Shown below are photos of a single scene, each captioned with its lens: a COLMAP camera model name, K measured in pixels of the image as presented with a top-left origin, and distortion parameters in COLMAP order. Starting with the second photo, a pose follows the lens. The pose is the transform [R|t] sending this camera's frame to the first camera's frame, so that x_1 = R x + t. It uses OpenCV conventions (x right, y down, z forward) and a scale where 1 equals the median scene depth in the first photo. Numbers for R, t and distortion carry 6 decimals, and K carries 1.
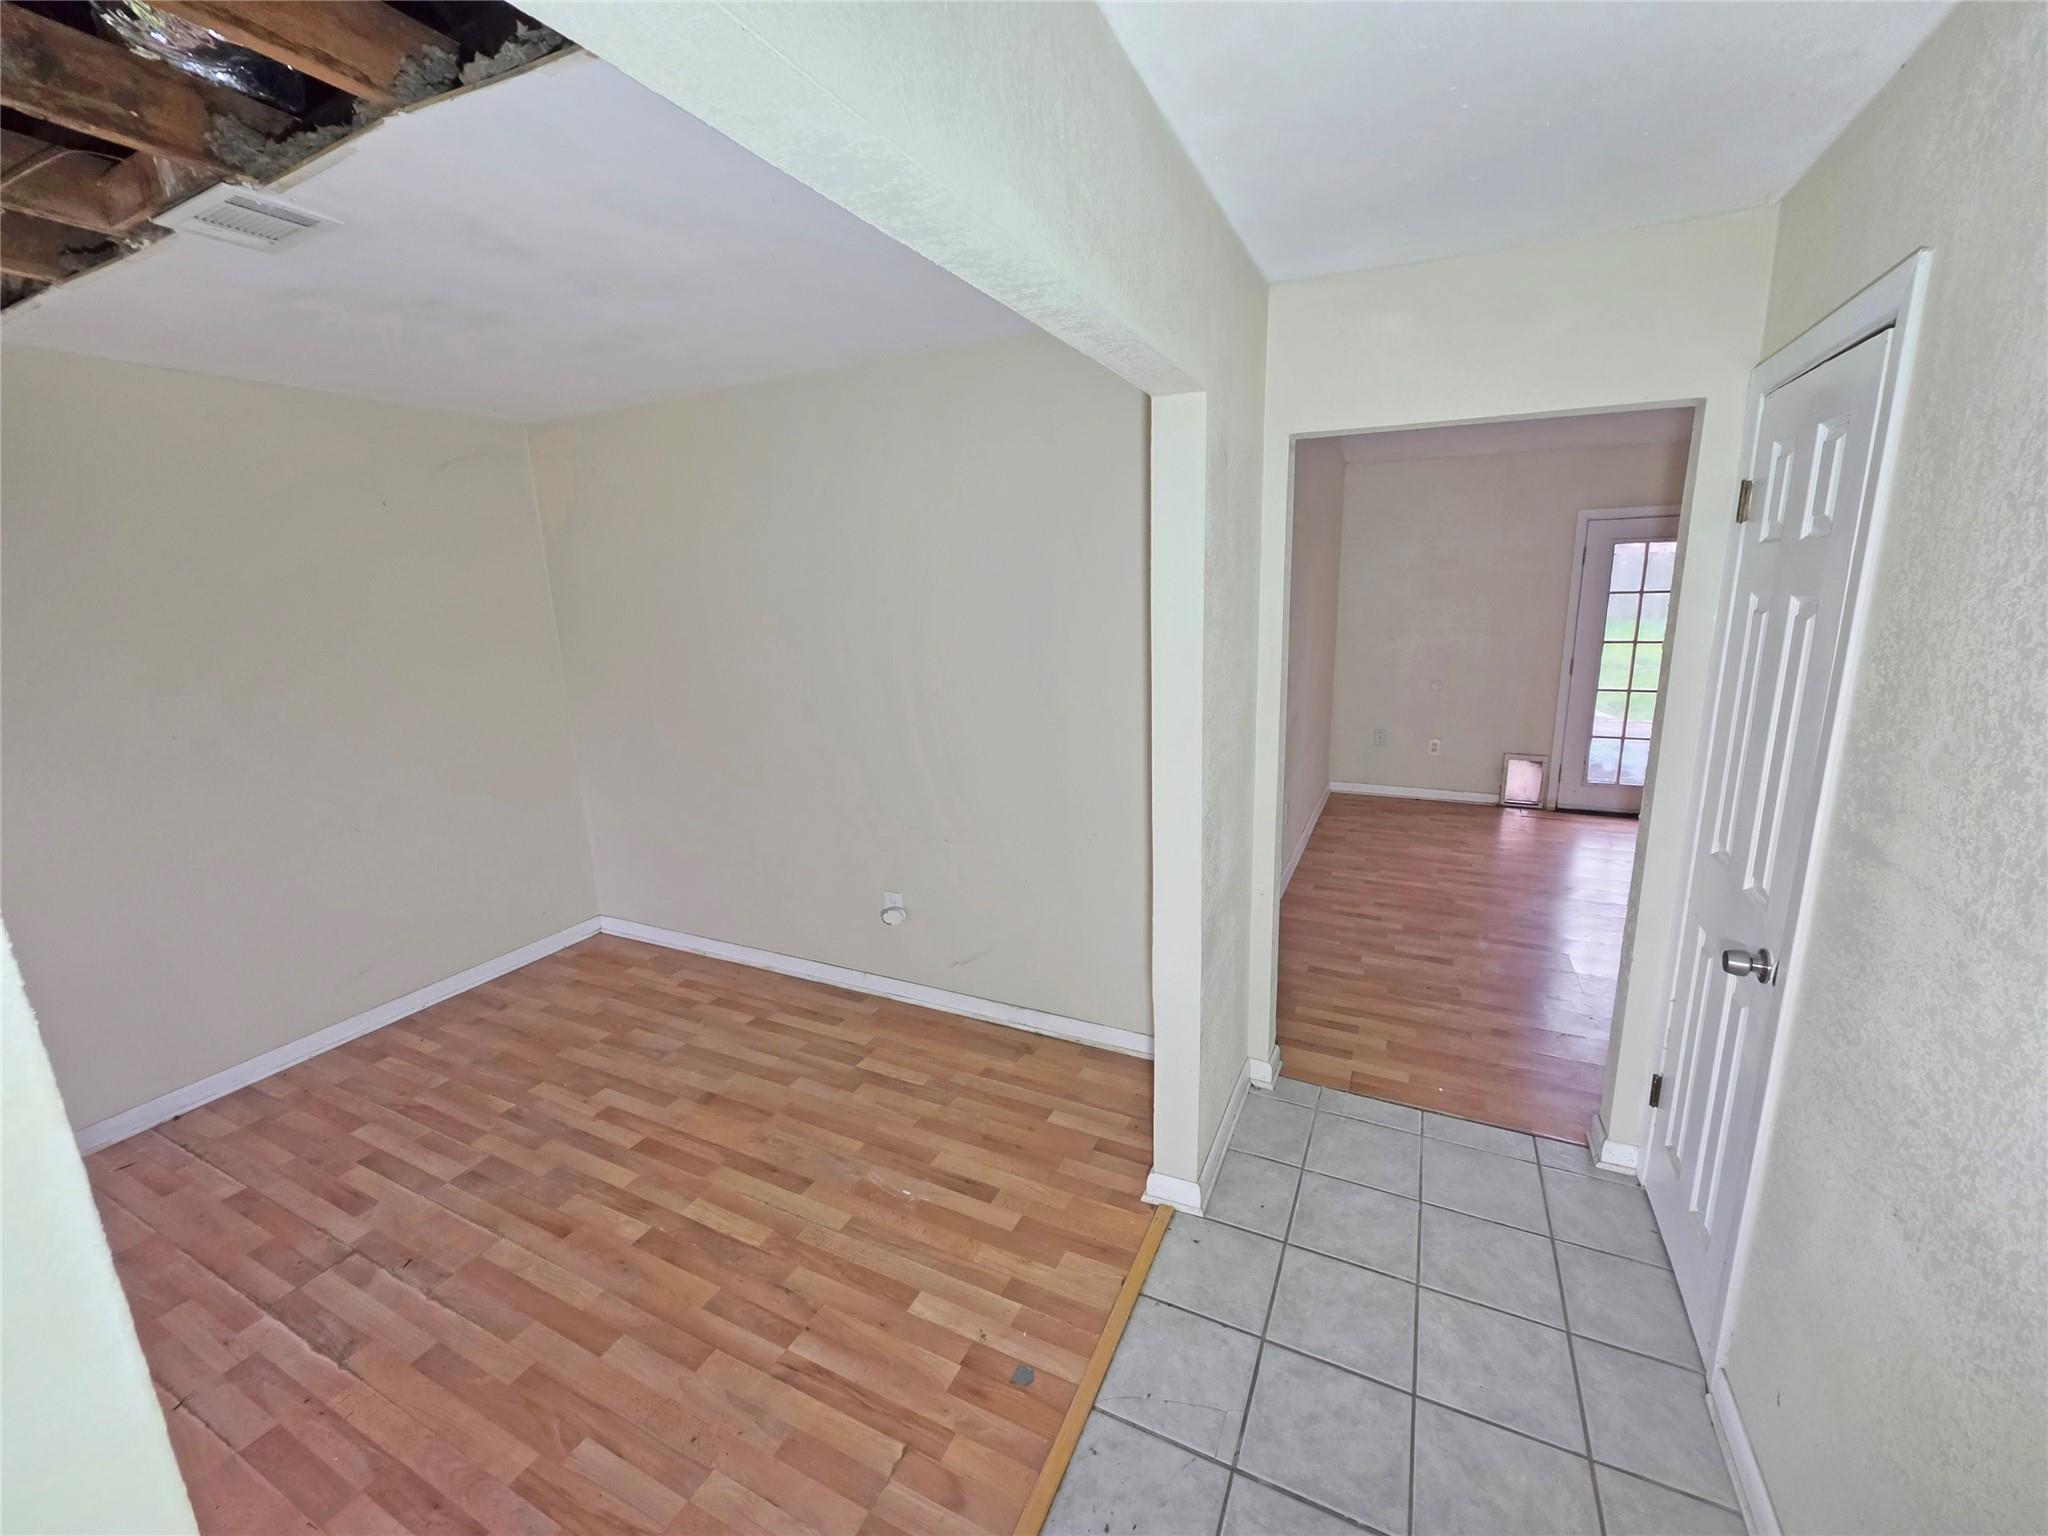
lens RADIAL K [[825.4, 0, 1013.9], [0, 825.4, 780.0], [0, 0, 1]] dist [-0.004793, 0.001097]
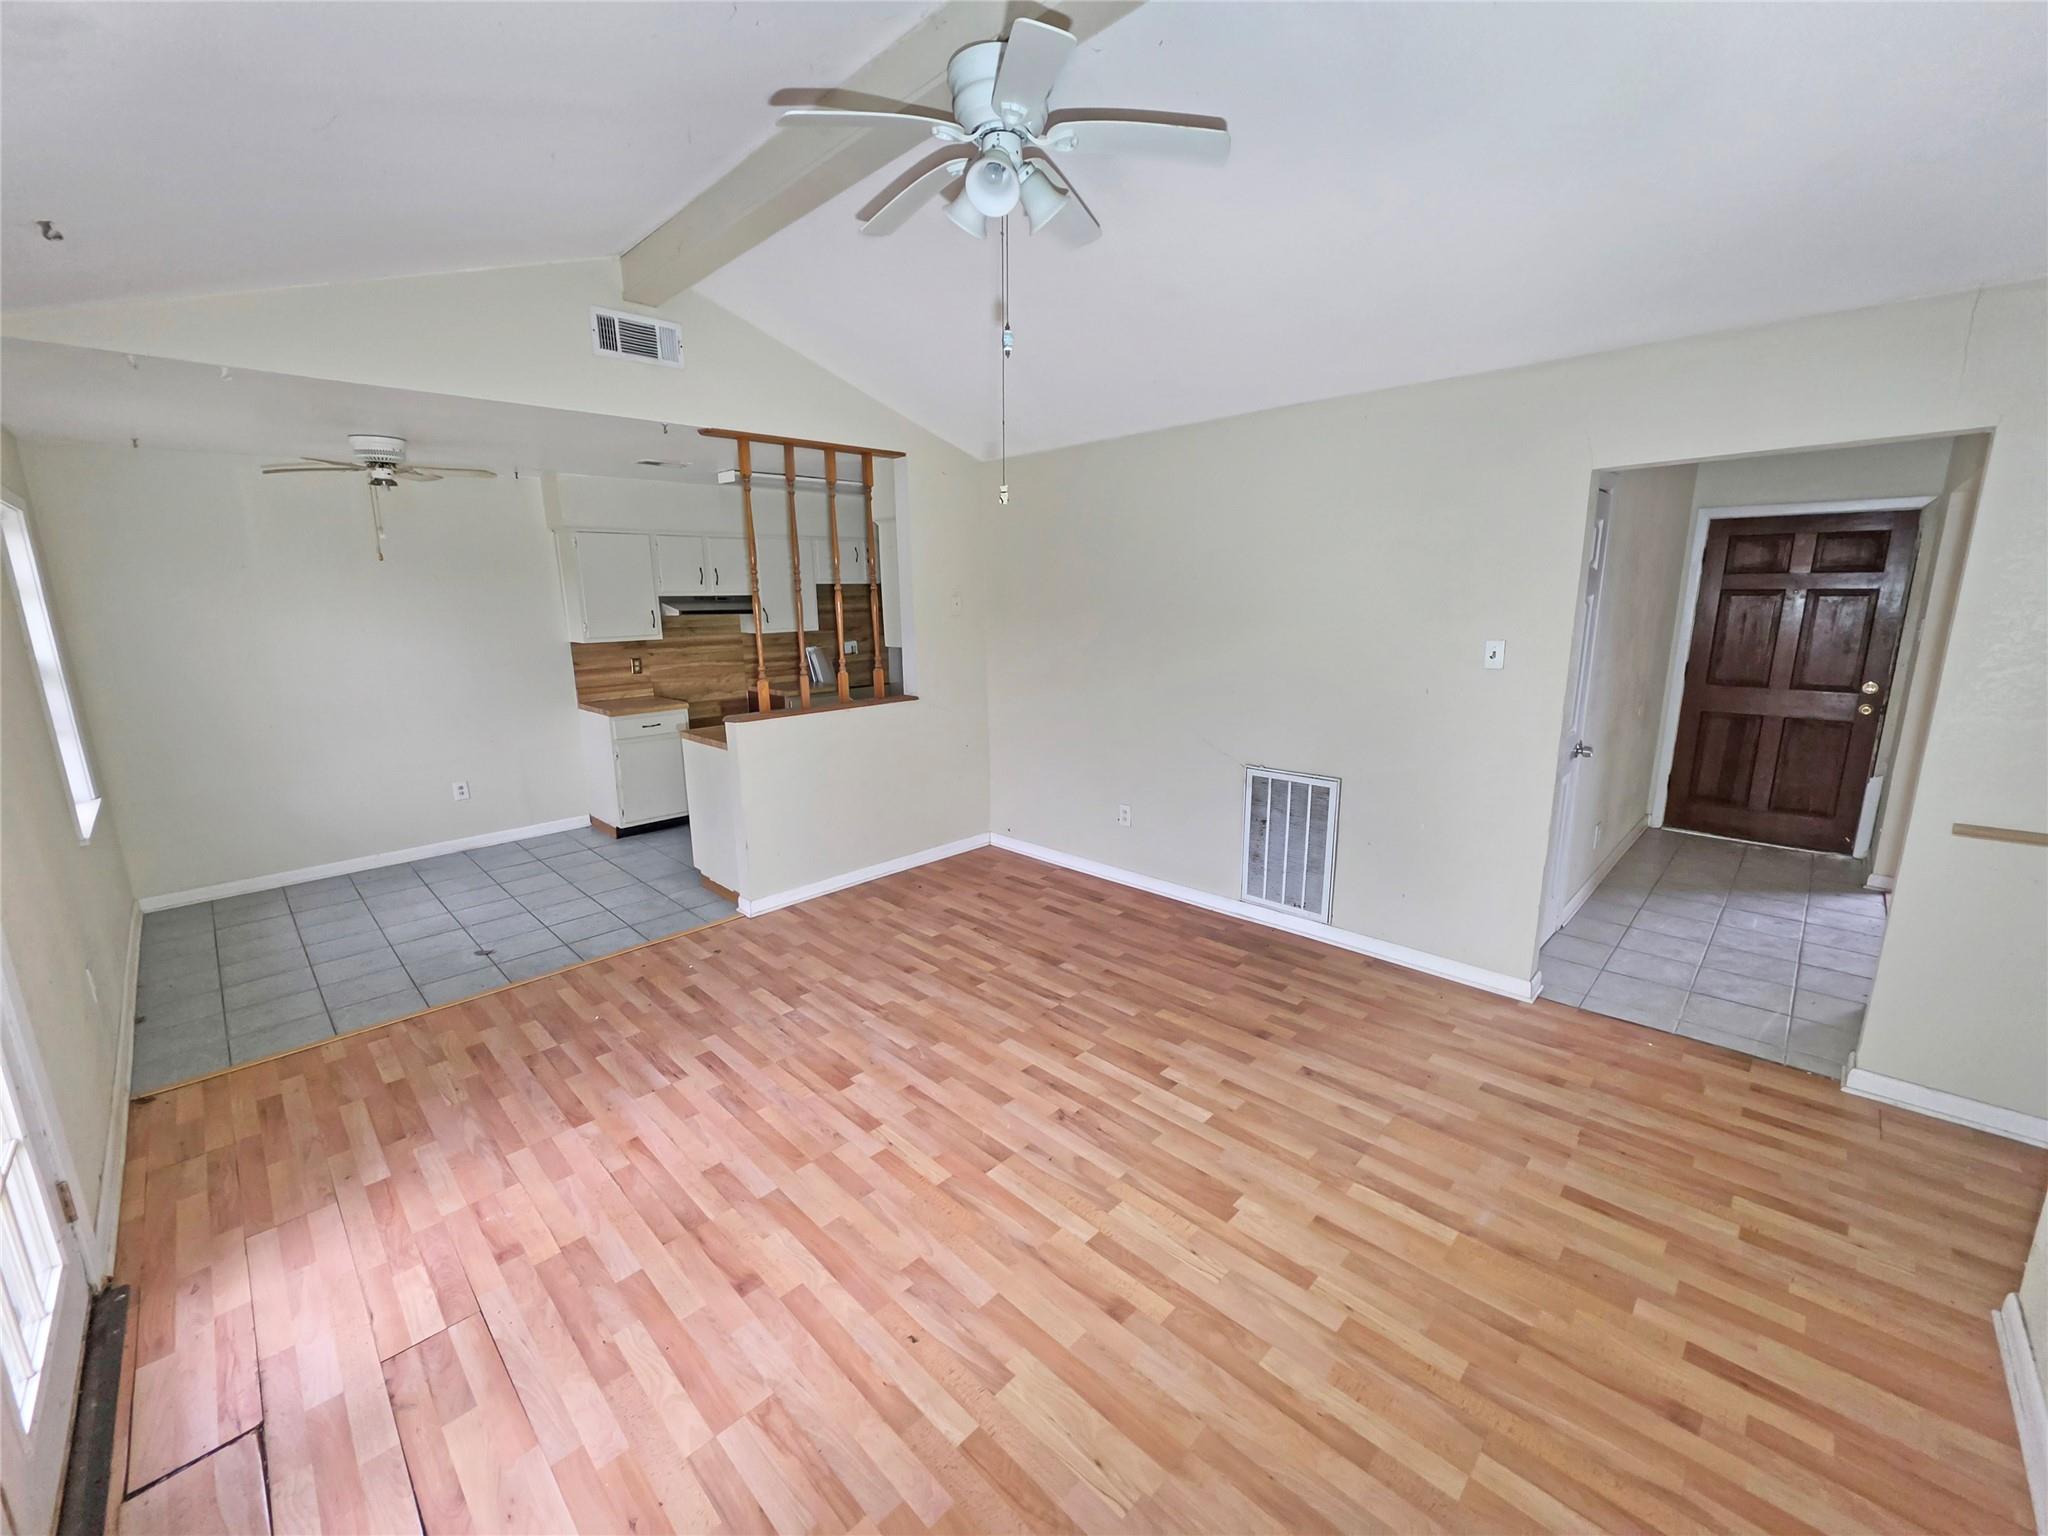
lens RADIAL K [[825.4, 0, 1022.1], [0, 825.4, 763.7], [0, 0, 1]] dist [-0.004793, 0.001097]
pose [[-0.949770, -0.014094, 0.312630, 0.571808], [0.117306, 0.910113, 0.397408, -0.293015], [-0.290130, 0.414120, -0.862745, 1.191350]]
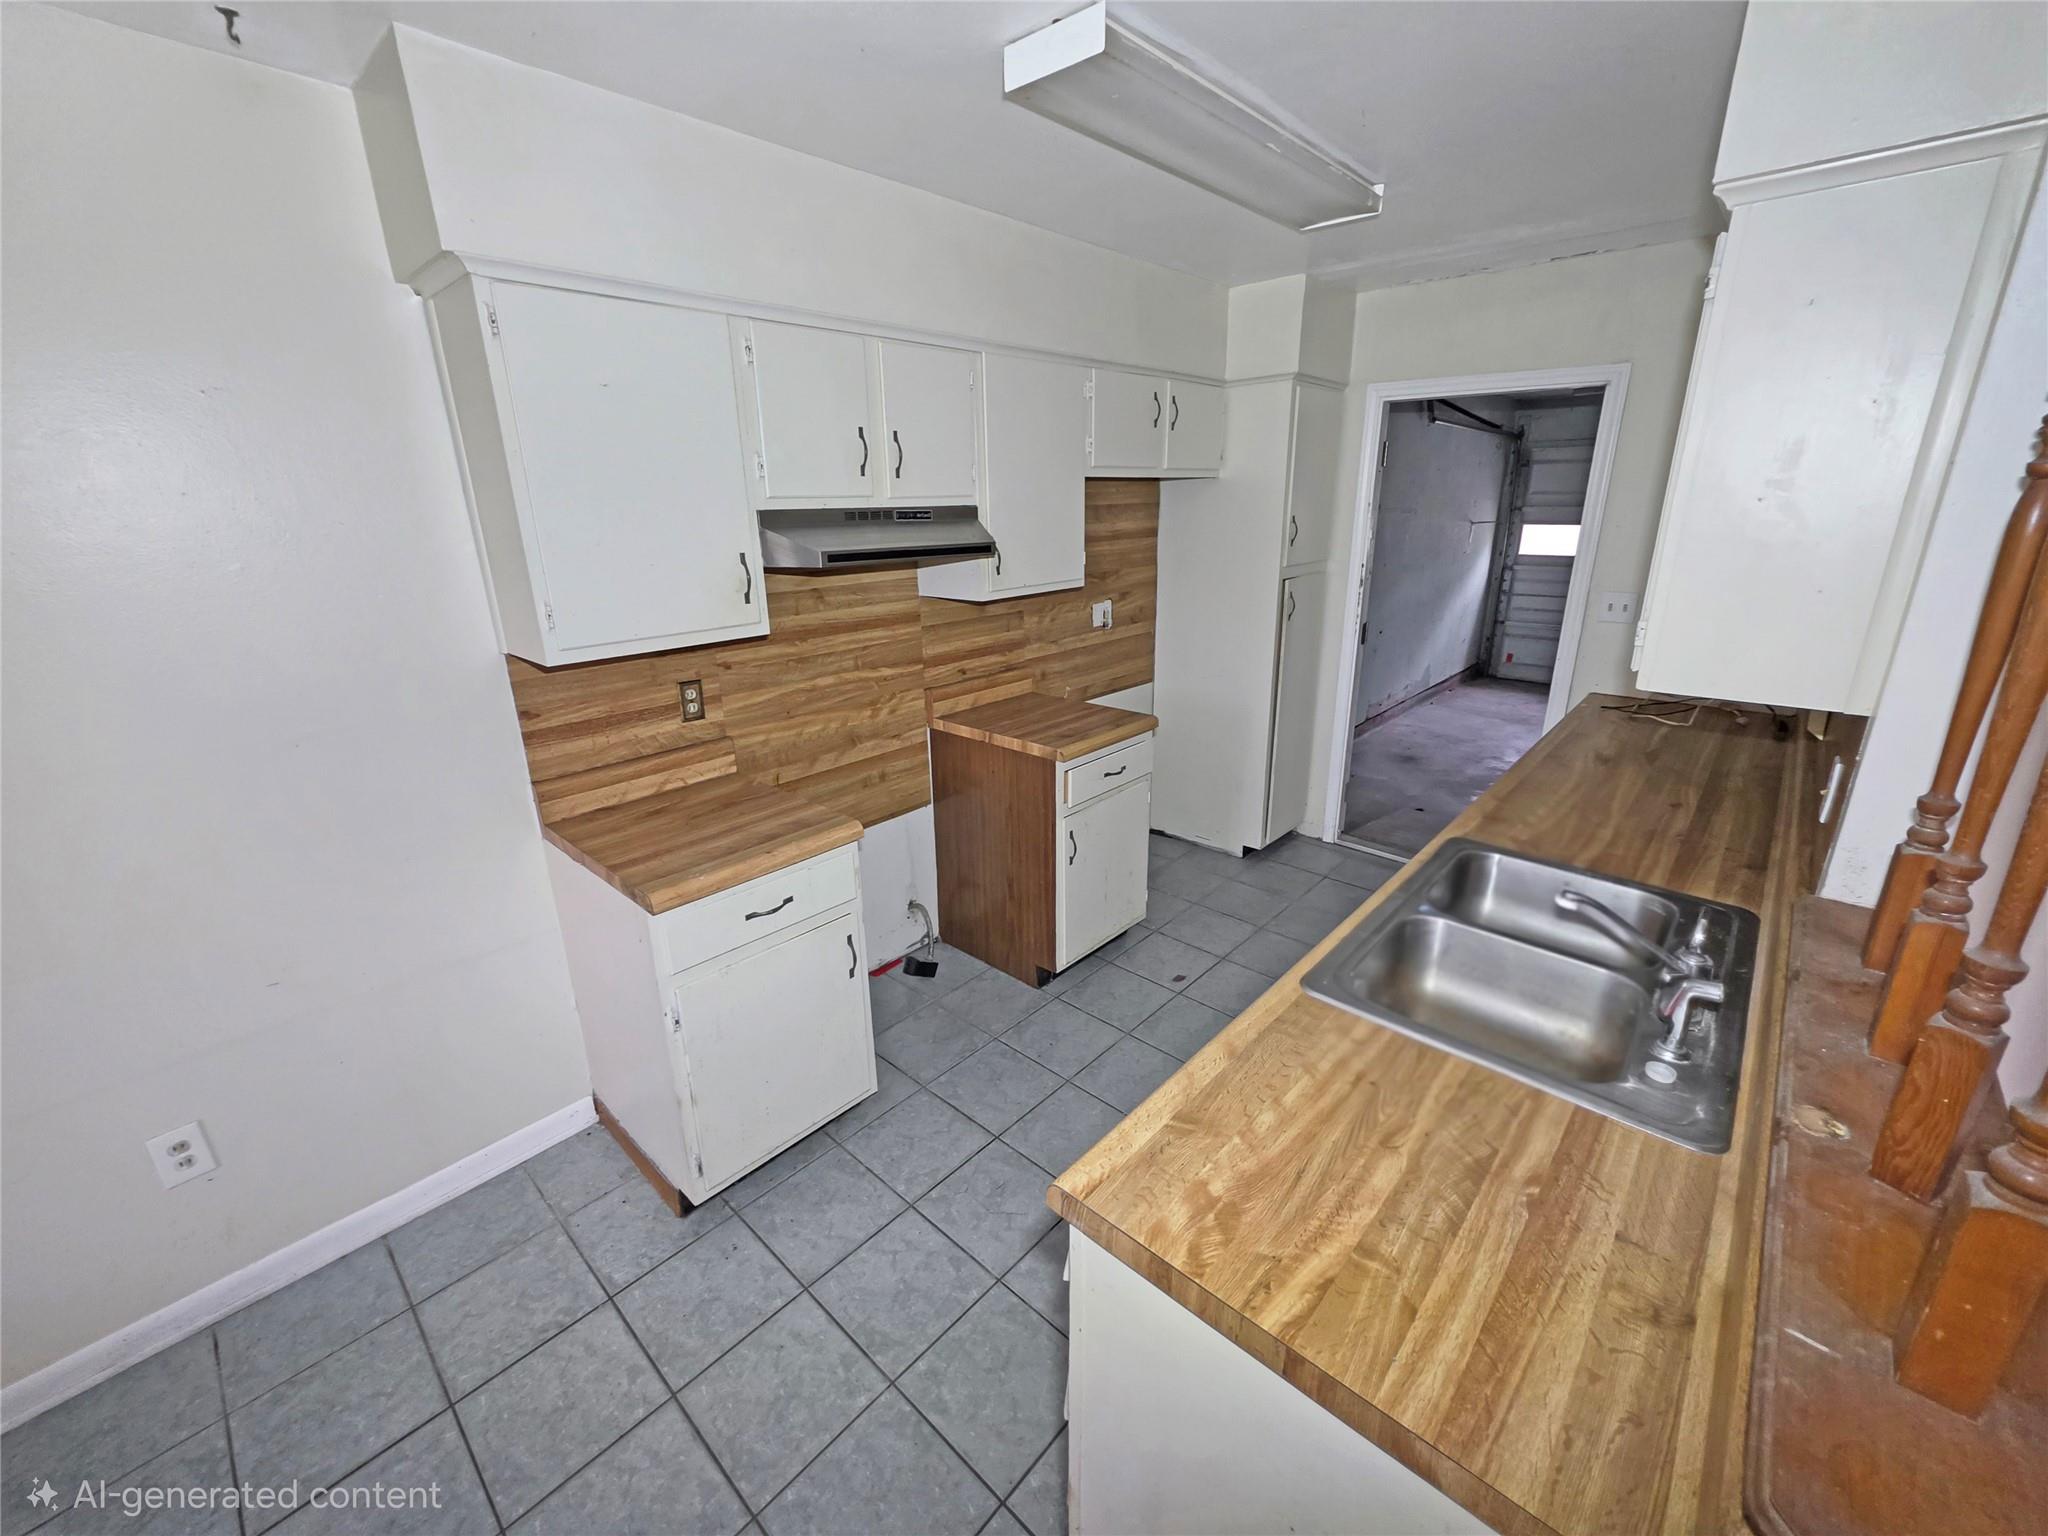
lens RADIAL K [[825.4, 0, 1022.3], [0, 825.4, 761.9], [0, 0, 1]] dist [-0.004793, 0.001097]
pose [[-0.959392, -0.029643, 0.280514, 1.232214], [0.117326, 0.862421, 0.492407, -0.173928], [-0.256518, 0.505323, -0.823922, 0.551971]]
